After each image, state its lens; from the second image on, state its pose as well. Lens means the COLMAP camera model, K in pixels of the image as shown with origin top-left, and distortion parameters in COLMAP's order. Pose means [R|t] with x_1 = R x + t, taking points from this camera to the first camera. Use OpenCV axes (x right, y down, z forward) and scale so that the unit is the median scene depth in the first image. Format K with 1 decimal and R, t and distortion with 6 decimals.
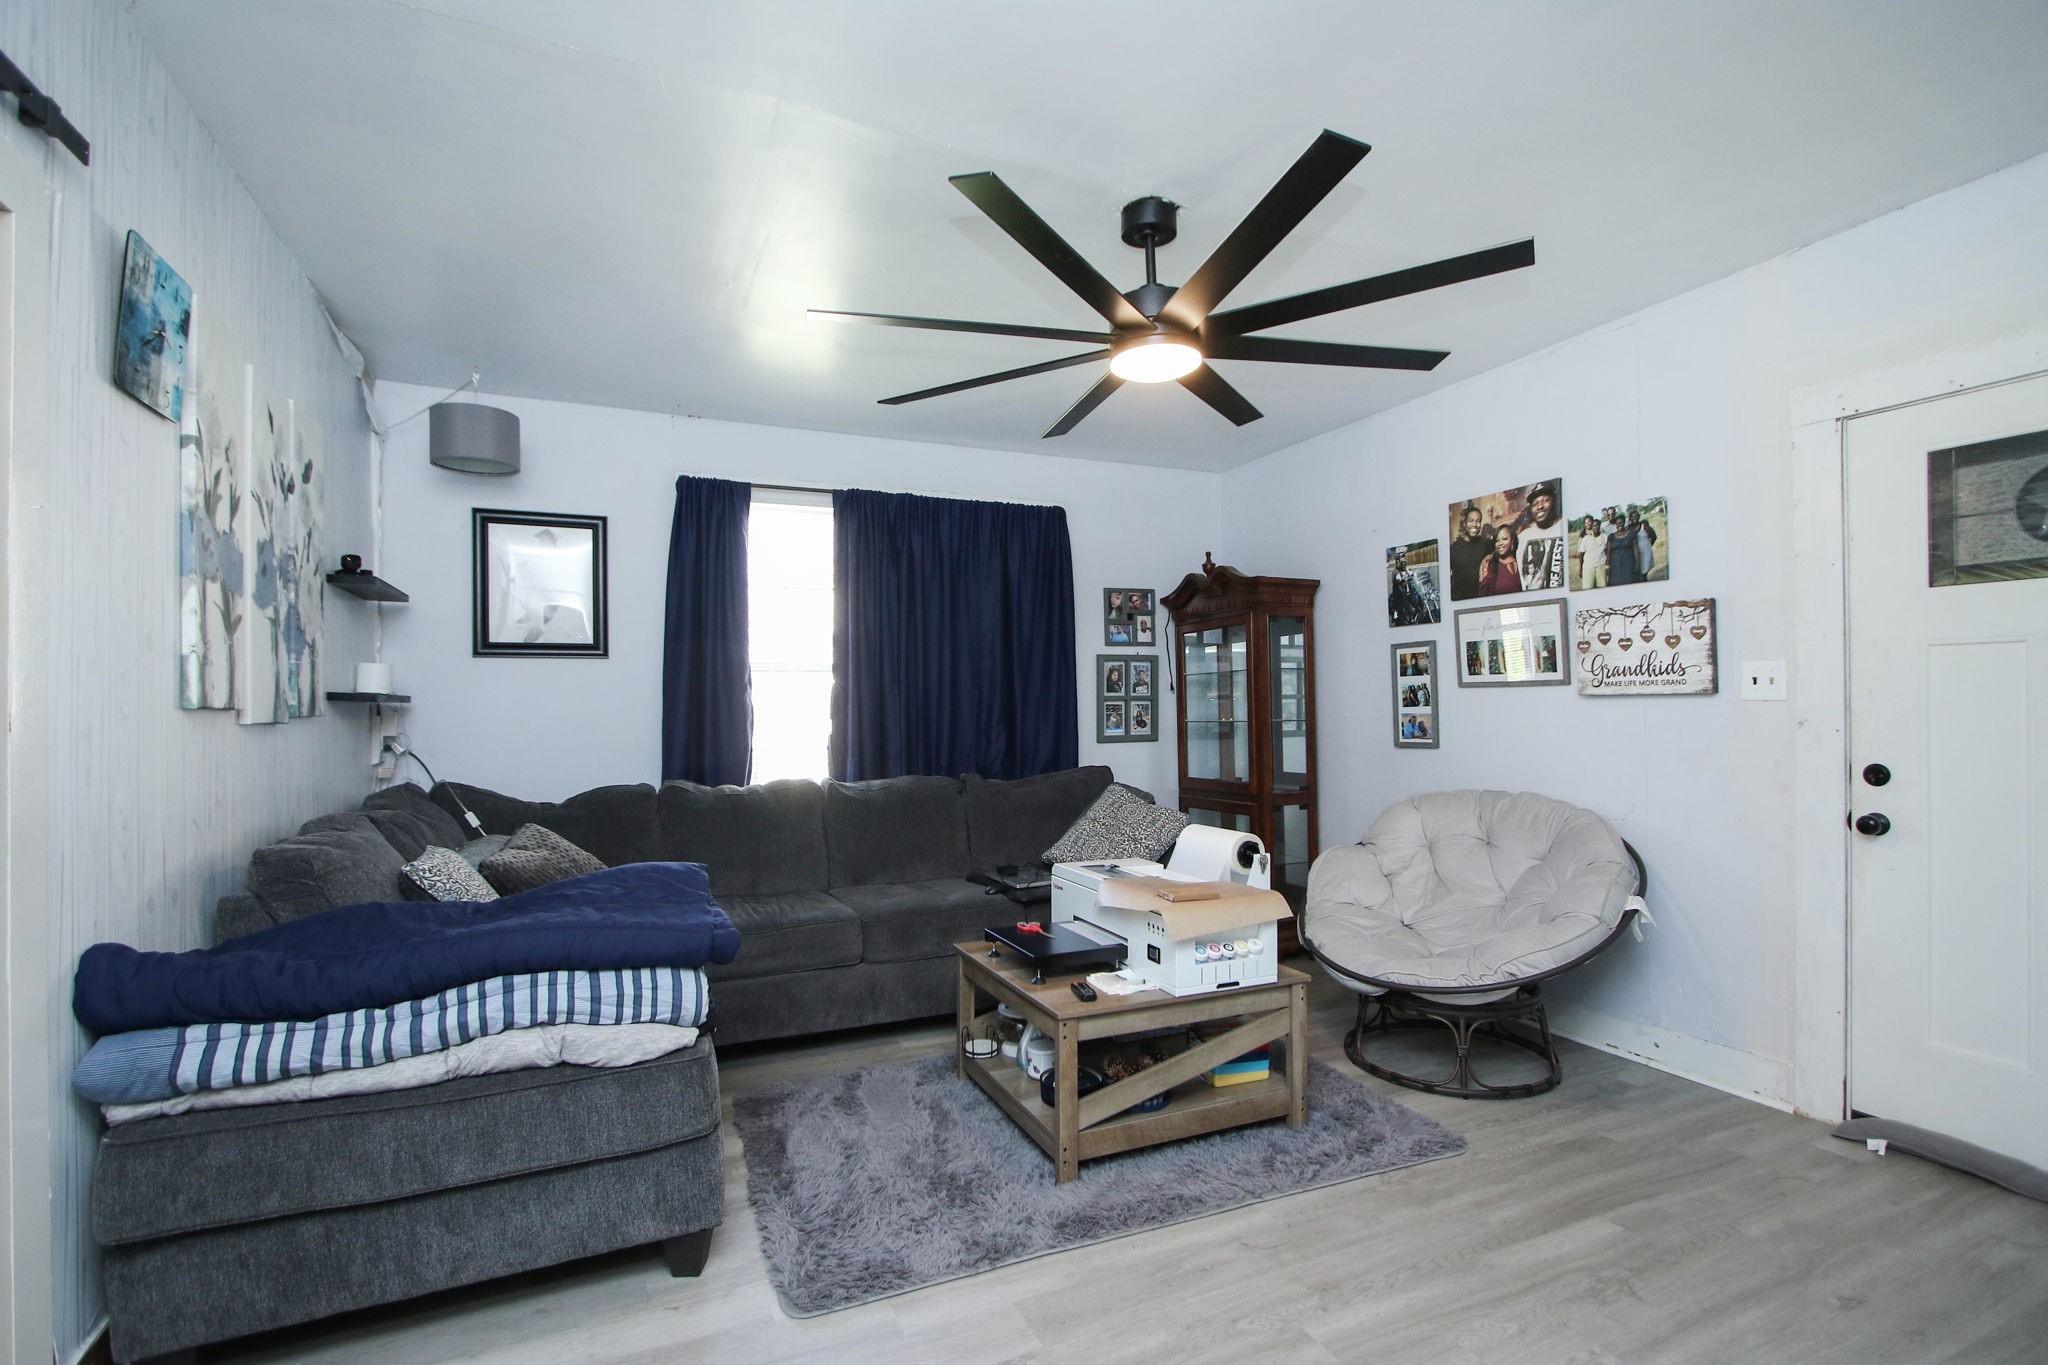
lens RADIAL K [[946.4, 0, 1034.6], [0, 946.4, 698.6], [0, 0, 1]] dist [-0.018874, 0.002949]
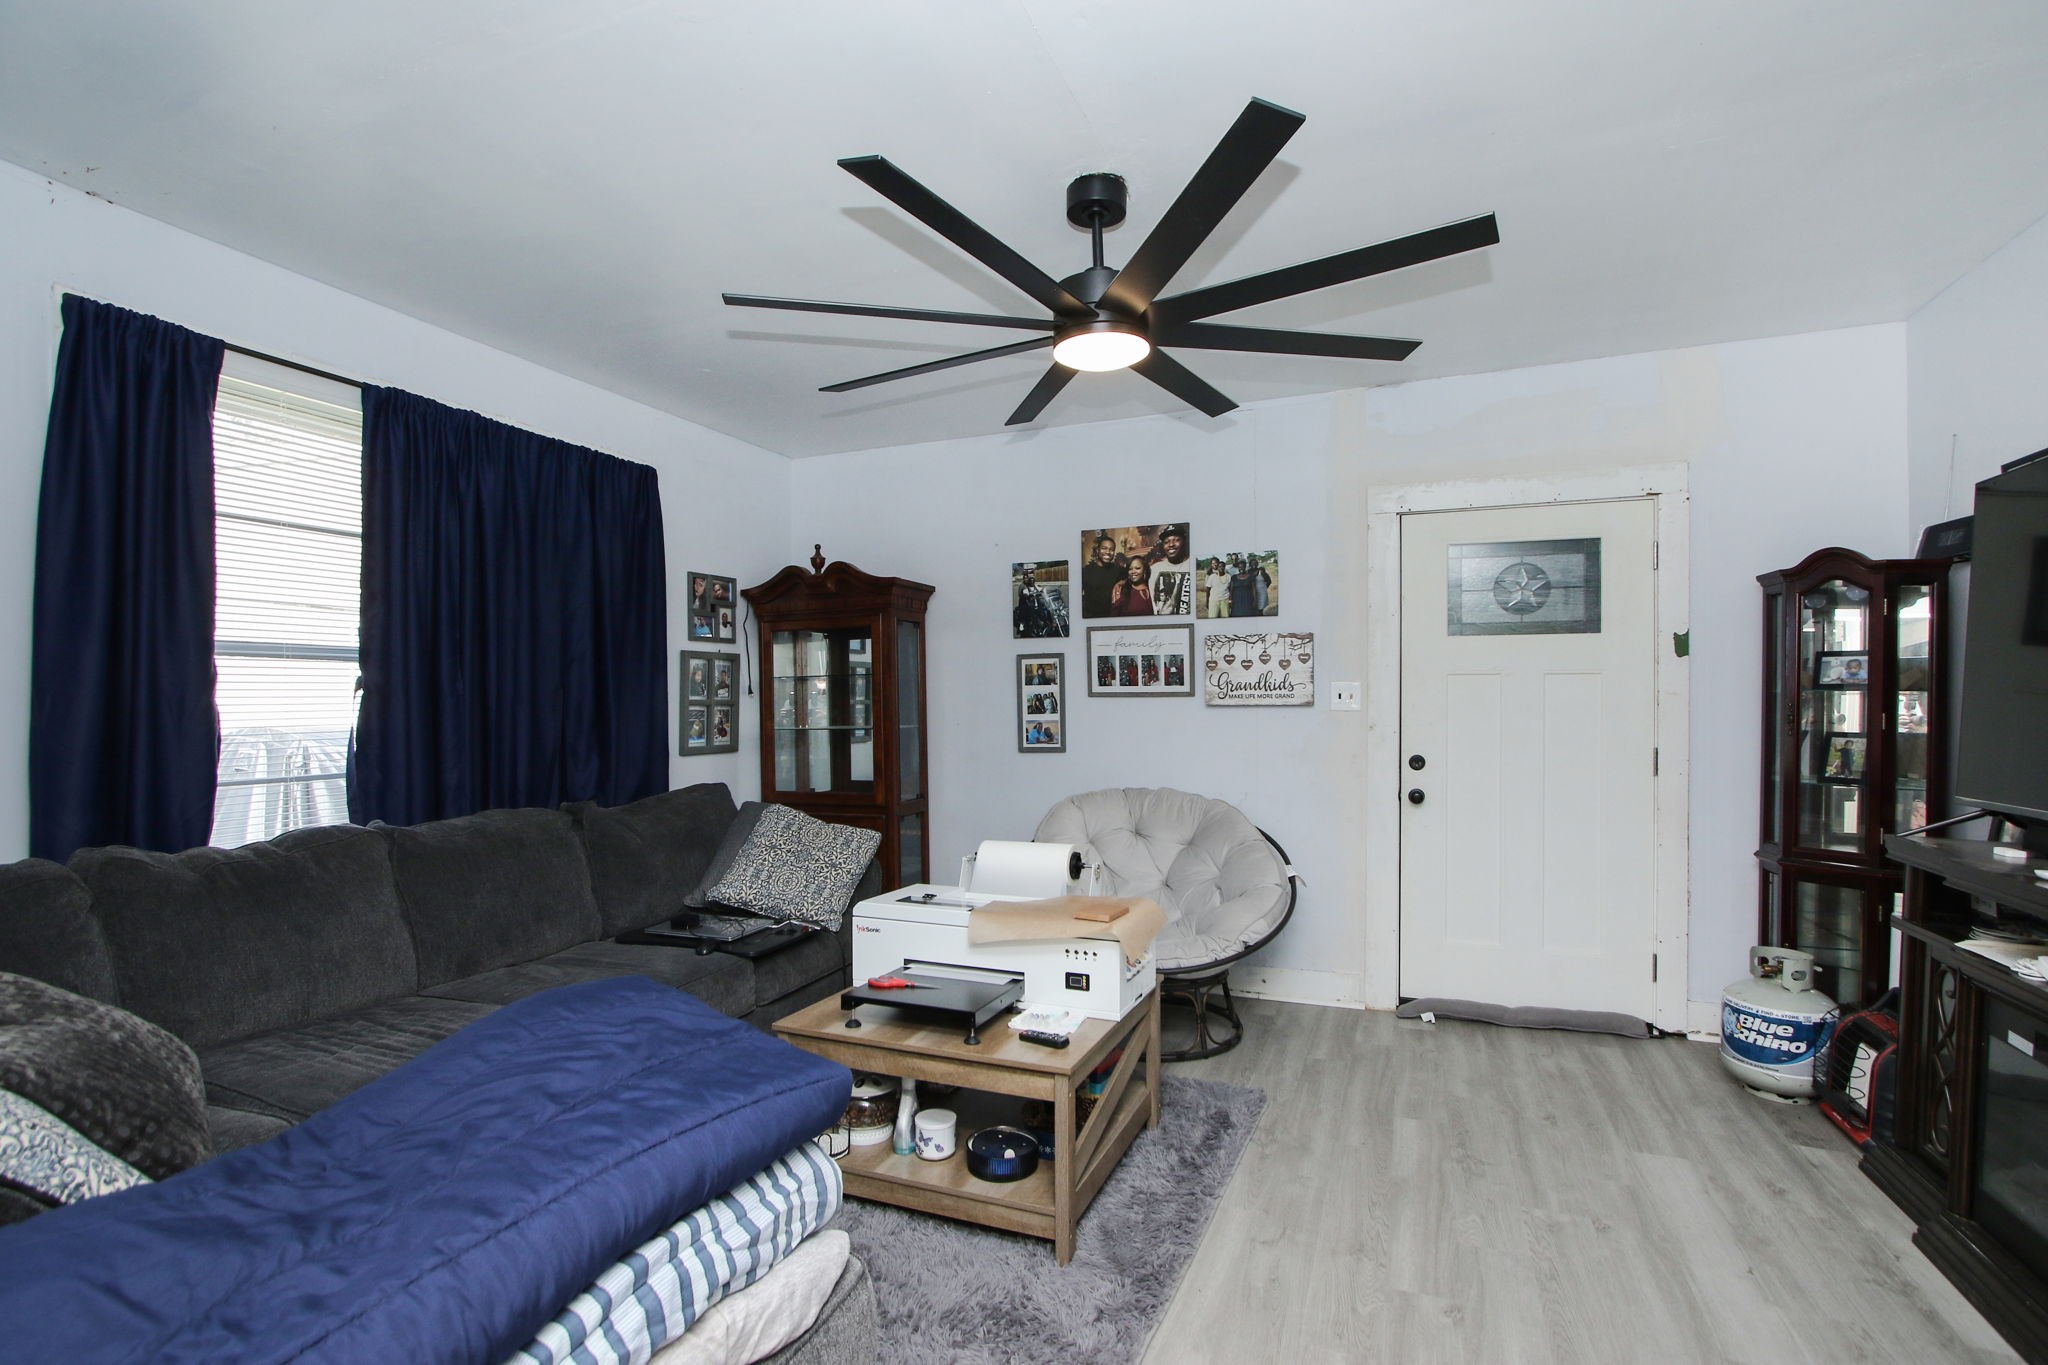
lens RADIAL K [[946.4, 0, 1031.7], [0, 946.4, 709.1], [0, 0, 1]] dist [-0.018874, 0.002949]
pose [[0.727098, 0.002853, 0.686528, -0.353554], [-0.009135, 0.999943, 0.005520, -0.002763], [-0.686473, -0.010285, 0.727083, 0.227585]]
